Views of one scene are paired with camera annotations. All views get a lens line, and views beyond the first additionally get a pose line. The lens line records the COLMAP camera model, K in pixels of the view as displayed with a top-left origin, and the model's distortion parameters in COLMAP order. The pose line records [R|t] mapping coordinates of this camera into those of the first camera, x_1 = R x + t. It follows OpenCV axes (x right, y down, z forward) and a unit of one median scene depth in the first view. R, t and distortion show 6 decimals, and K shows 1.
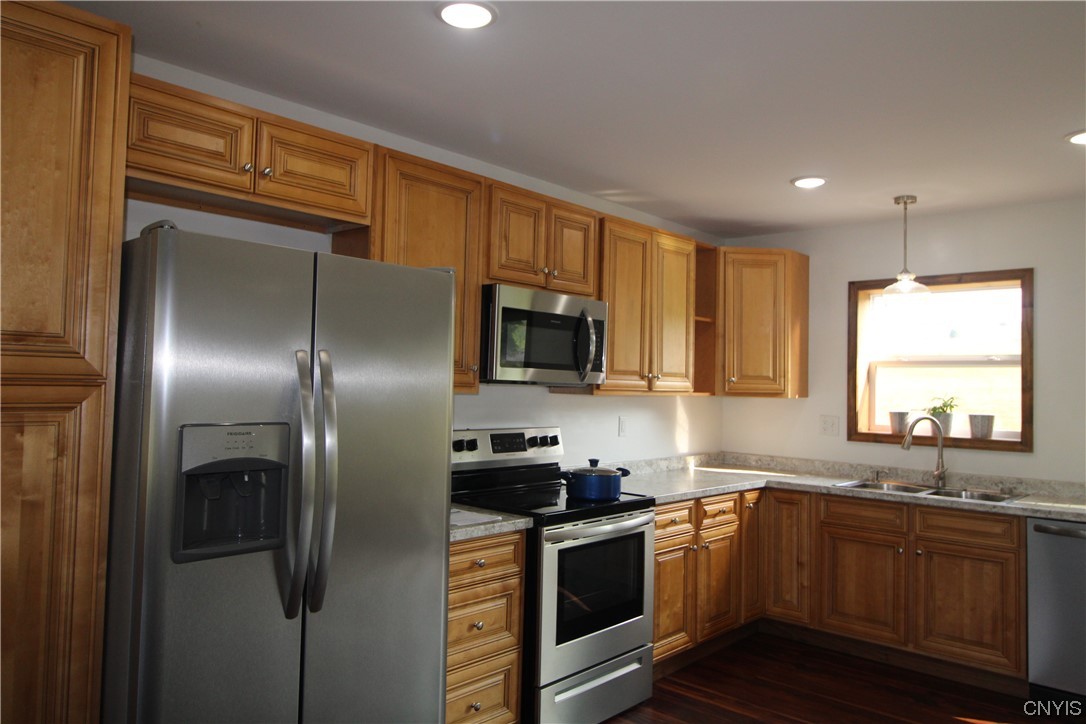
lens RADIAL K [[803.2, 0, 544.7], [0, 803.2, 357.6], [0, 0, 1]] dist [0.051582, 0.000094]
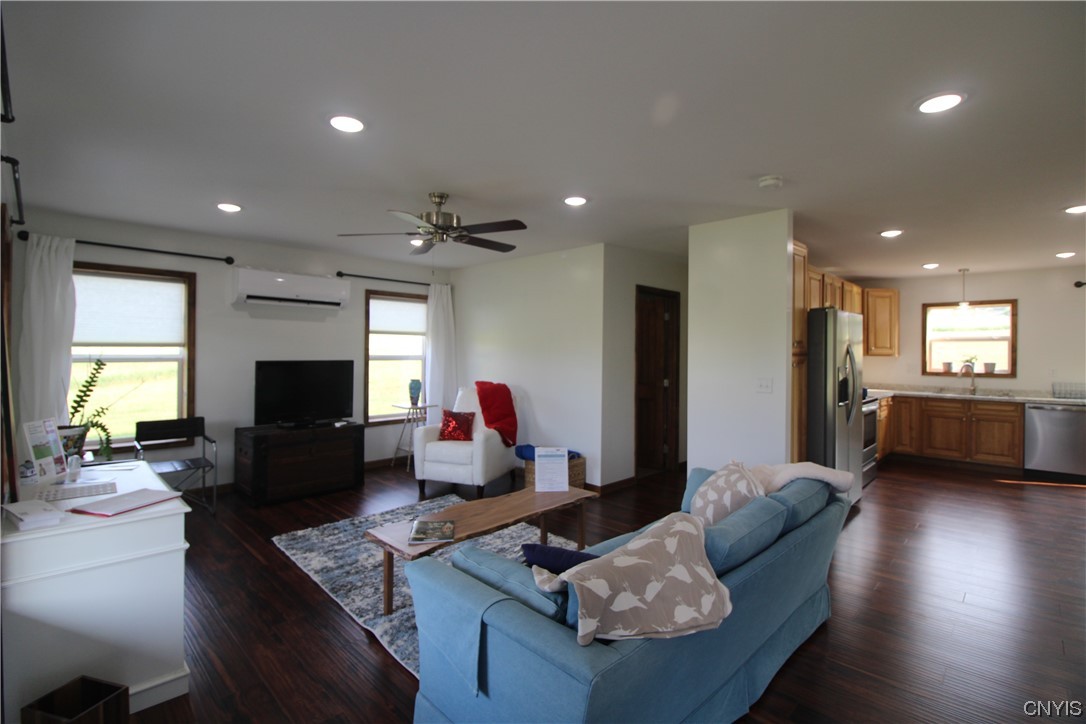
lens RADIAL K [[502.0, 0, 542.1], [0, 502.0, 359.1], [0, 0, 1]] dist [-0.016884, -0.001950]
pose [[0.998033, -0.014462, -0.061001, -0.660006], [0.017239, 0.998827, 0.045239, -0.025286], [0.060275, -0.046202, 0.997112, -0.478881]]
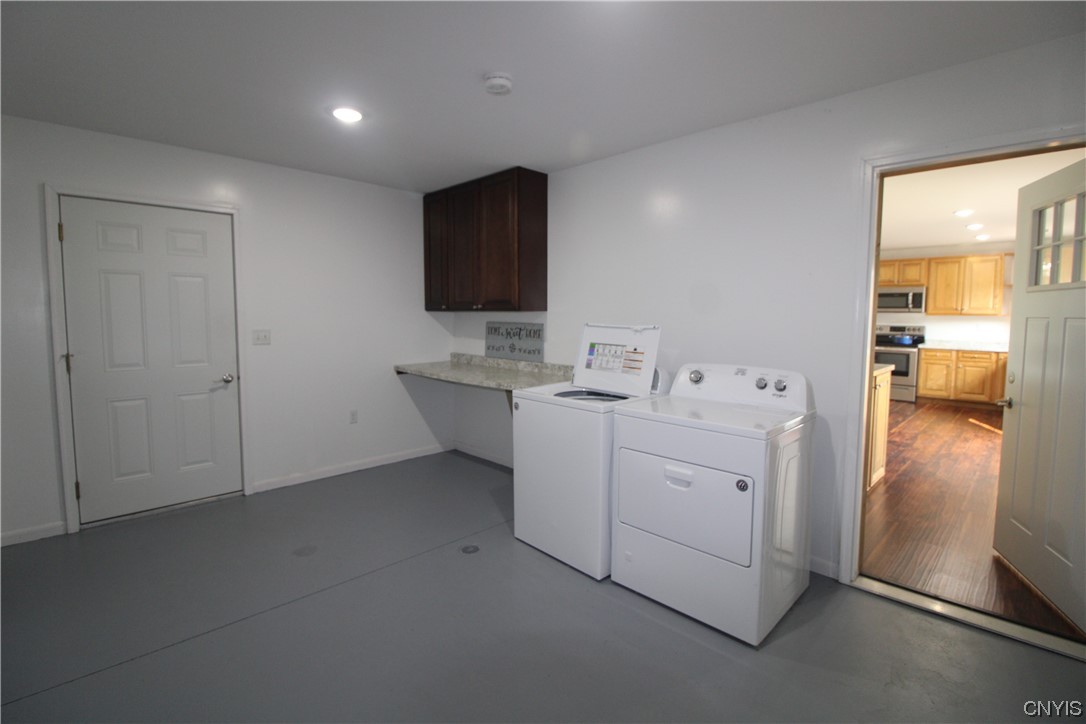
lens RADIAL K [[502.0, 0, 539.6], [0, 502.0, 356.2], [0, 0, 1]] dist [-0.016884, -0.001950]
pose [[-0.079605, 0.055306, -0.995291, 1.845039], [0.023134, 0.998293, 0.053623, 0.057605], [0.996558, -0.018756, -0.080749, -0.326053]]
